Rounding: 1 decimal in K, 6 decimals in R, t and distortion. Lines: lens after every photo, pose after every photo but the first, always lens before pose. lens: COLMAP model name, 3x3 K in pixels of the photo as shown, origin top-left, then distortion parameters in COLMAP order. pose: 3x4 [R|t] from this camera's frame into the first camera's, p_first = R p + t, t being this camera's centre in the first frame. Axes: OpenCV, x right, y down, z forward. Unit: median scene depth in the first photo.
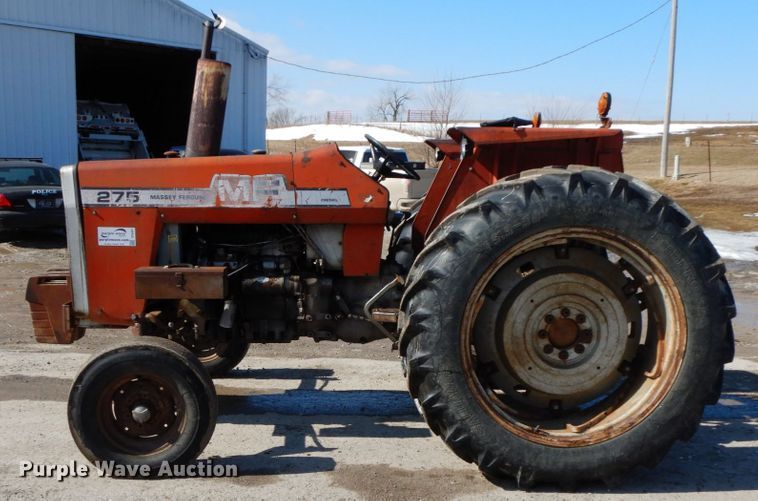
lens RADIAL K [[796.3, 0, 379.1], [0, 796.3, 299.1], [0, 0, 1]] dist [0.035541, -0.013982]
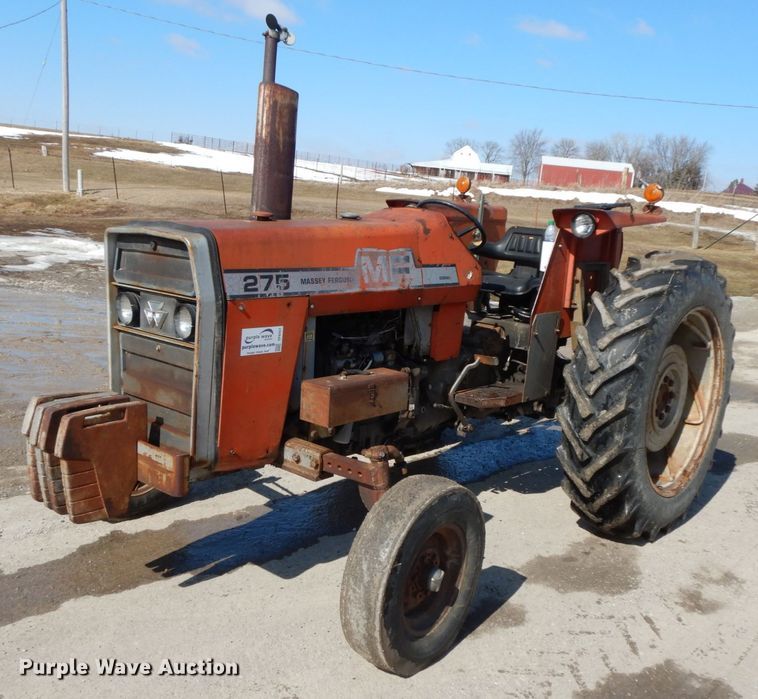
lens RADIAL K [[815.3, 0, 381.0], [0, 815.3, 339.9], [0, 0, 1]] dist [0.016160, 0.005405]
pose [[0.651411, -0.084126, 0.754047, -0.786968], [0.051980, 0.996447, 0.066264, -0.119978], [-0.756942, -0.003970, 0.653470, 0.472246]]
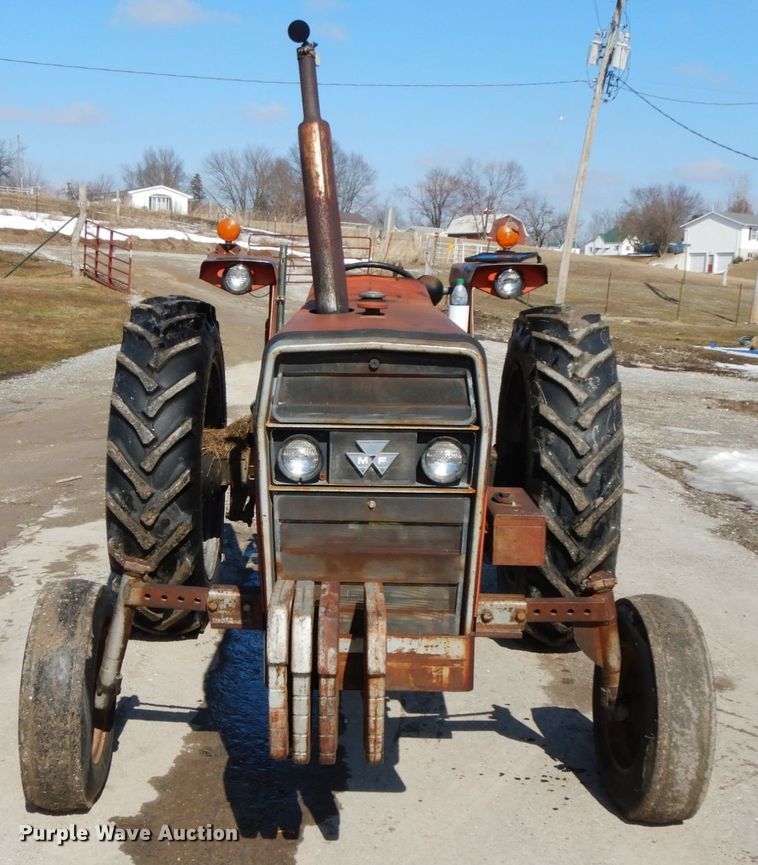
lens RADIAL K [[1313.8, 0, 379.0], [0, 1313.8, 432.5], [0, 0, 1]] dist [-0.007627, -0.014878]
pose [[0.001558, -0.142966, 0.989726, -1.166803], [0.129406, 0.981434, 0.141564, -0.230703], [-0.991591, 0.127856, 0.020030, 1.030391]]
